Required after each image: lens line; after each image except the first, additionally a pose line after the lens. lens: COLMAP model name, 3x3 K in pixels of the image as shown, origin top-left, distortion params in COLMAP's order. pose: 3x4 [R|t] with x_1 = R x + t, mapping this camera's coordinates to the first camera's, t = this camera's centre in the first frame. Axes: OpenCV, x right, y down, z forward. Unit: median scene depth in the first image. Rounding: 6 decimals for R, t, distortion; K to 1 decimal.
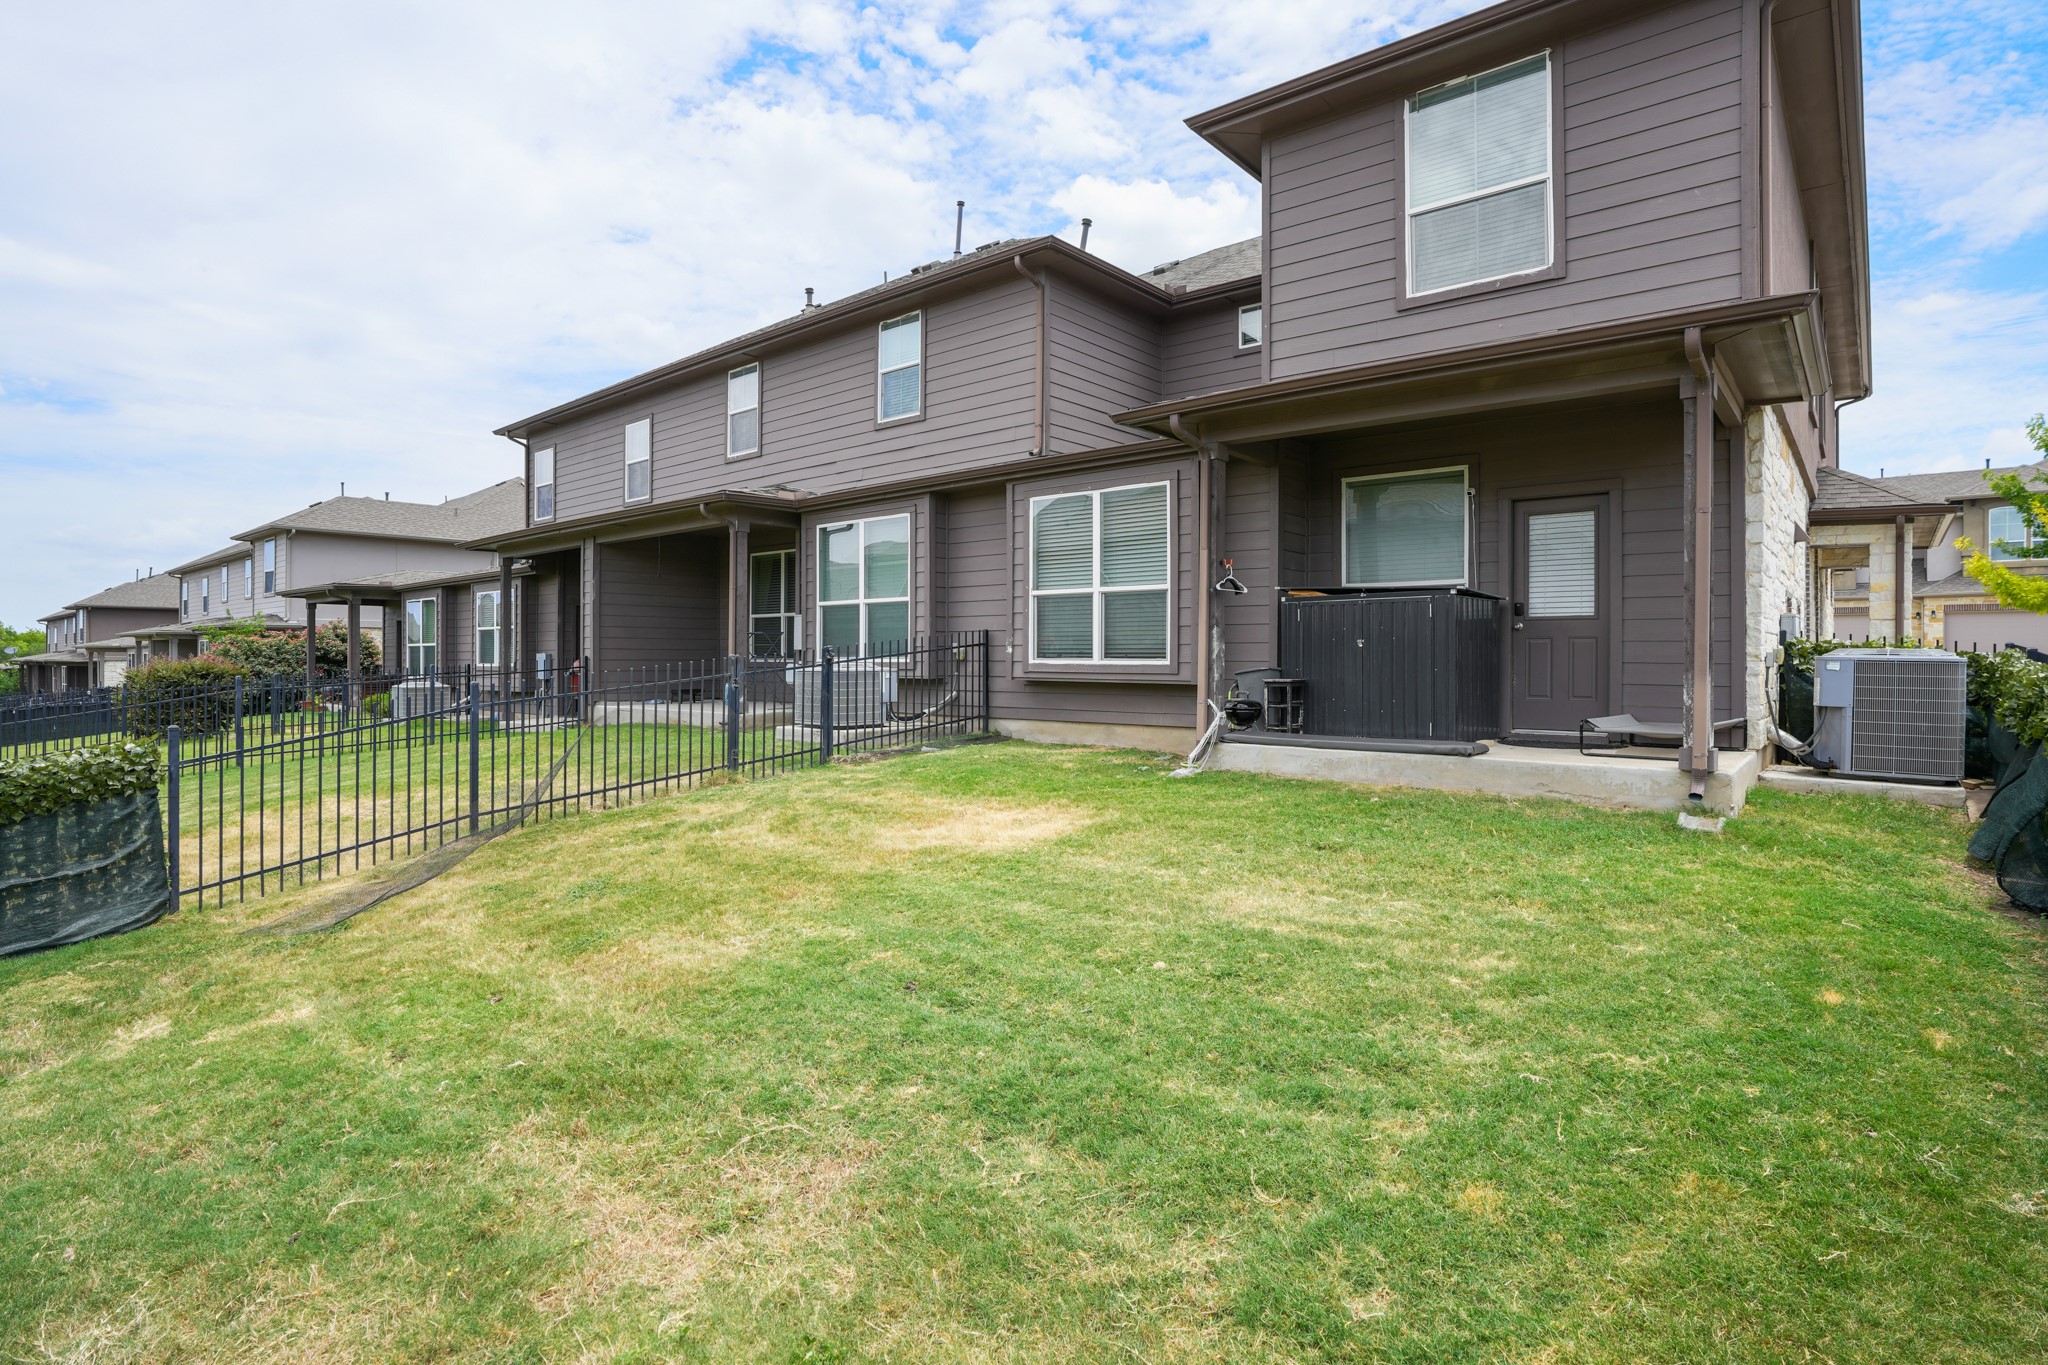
lens RADIAL K [[1029.5, 0, 1023.3], [0, 1029.5, 658.9], [0, 0, 1]] dist [-0.000276, -0.000055]
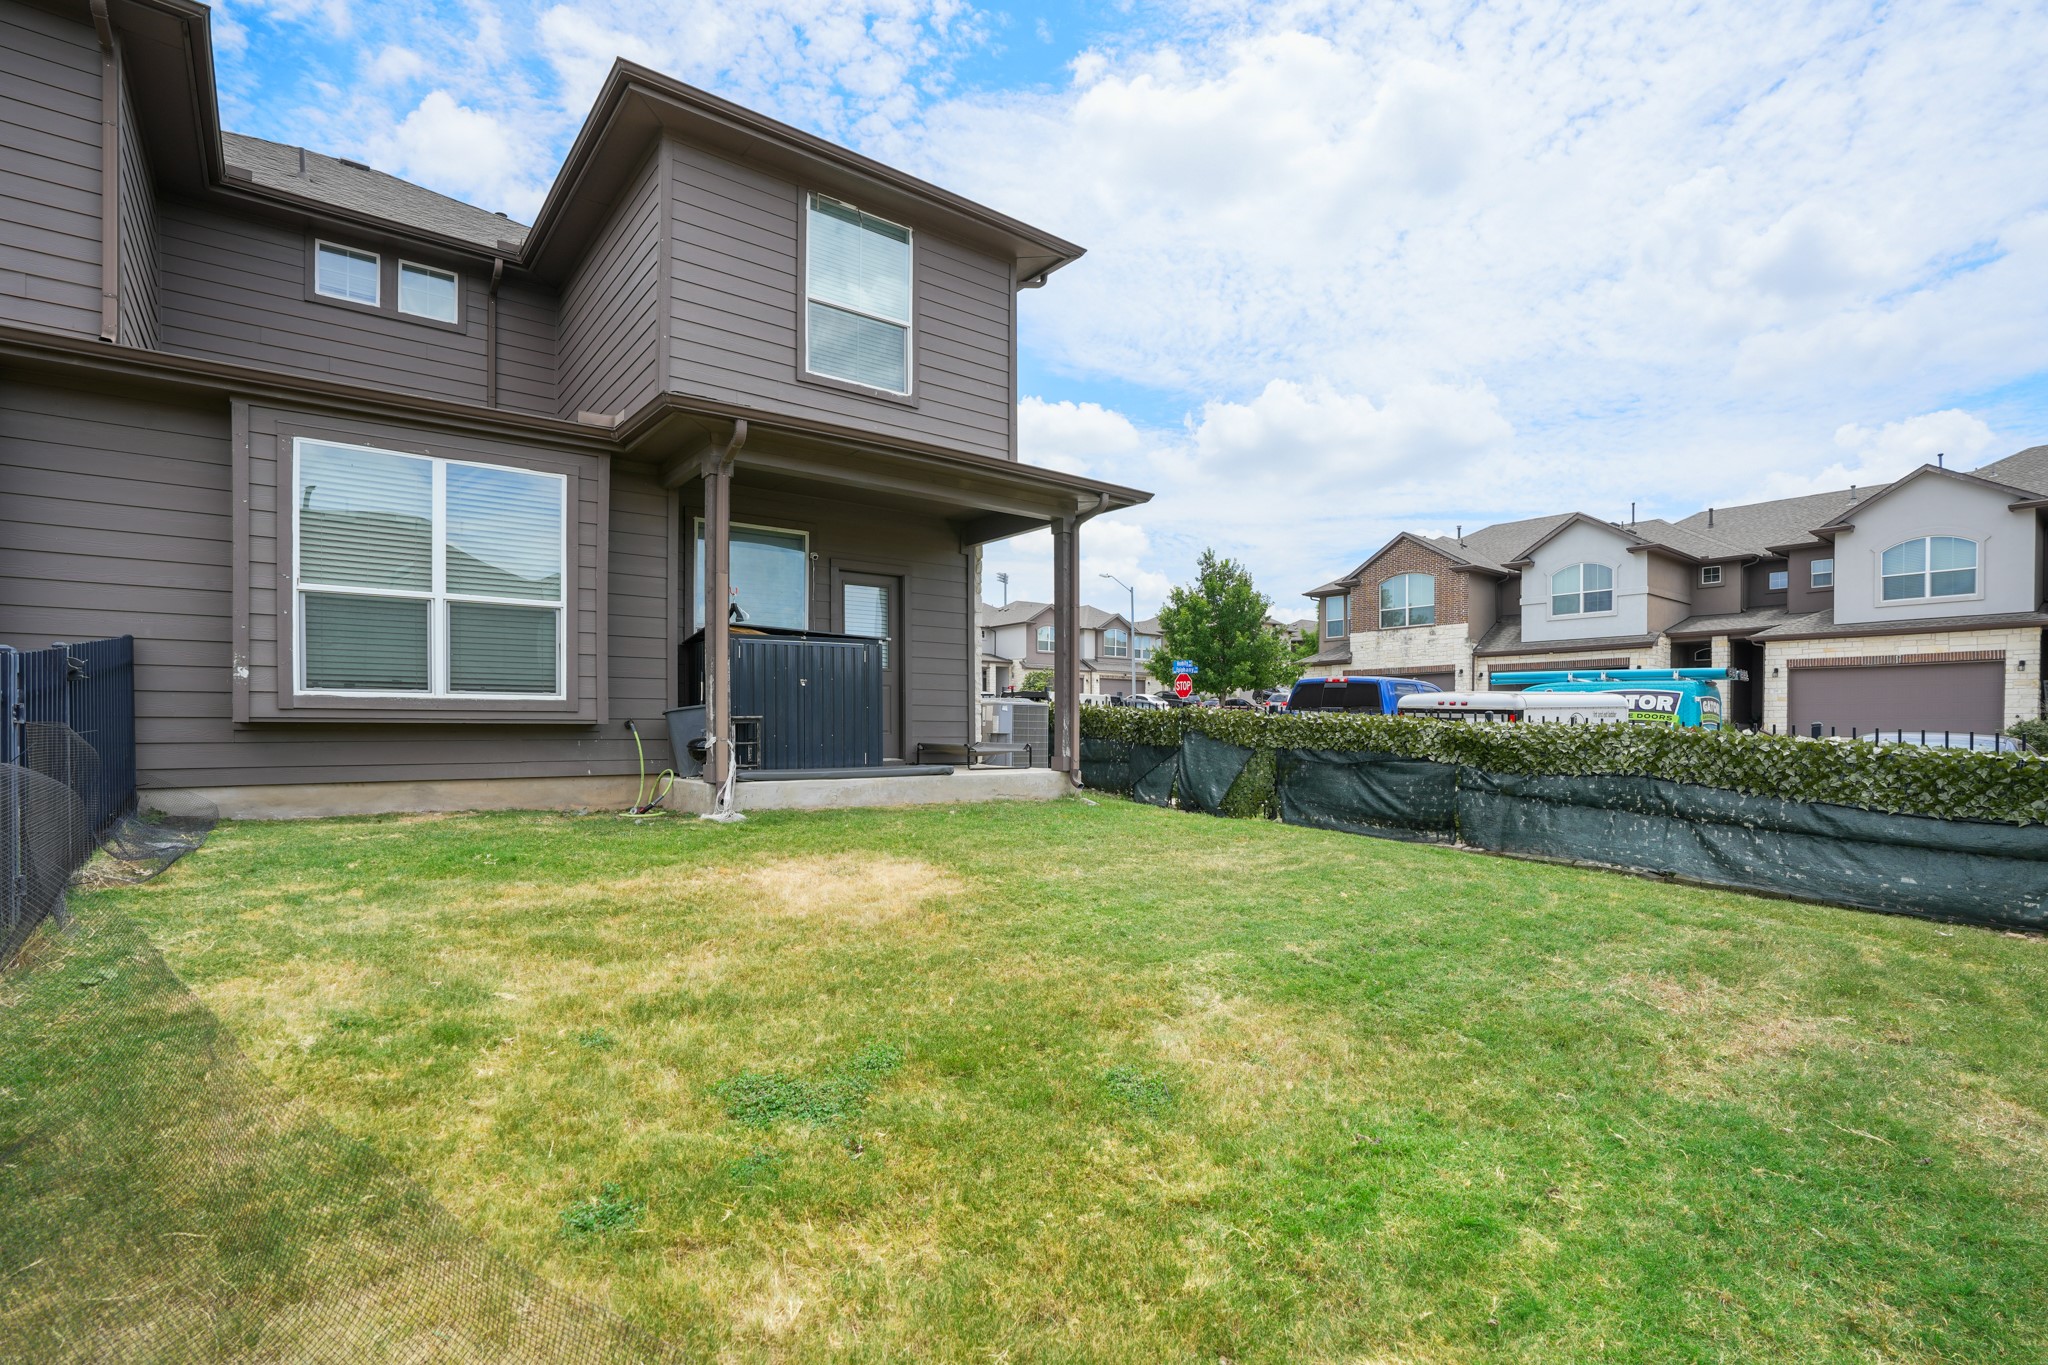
lens RADIAL K [[931.5, 0, 1023.2], [0, 931.5, 723.2], [0, 0, 1]] dist [-0.002184, -0.000243]
pose [[0.267401, -0.003778, 0.963578, -0.474005], [-0.002100, 0.999988, 0.004503, 0.019733], [-0.963583, -0.003228, 0.267390, 0.449966]]
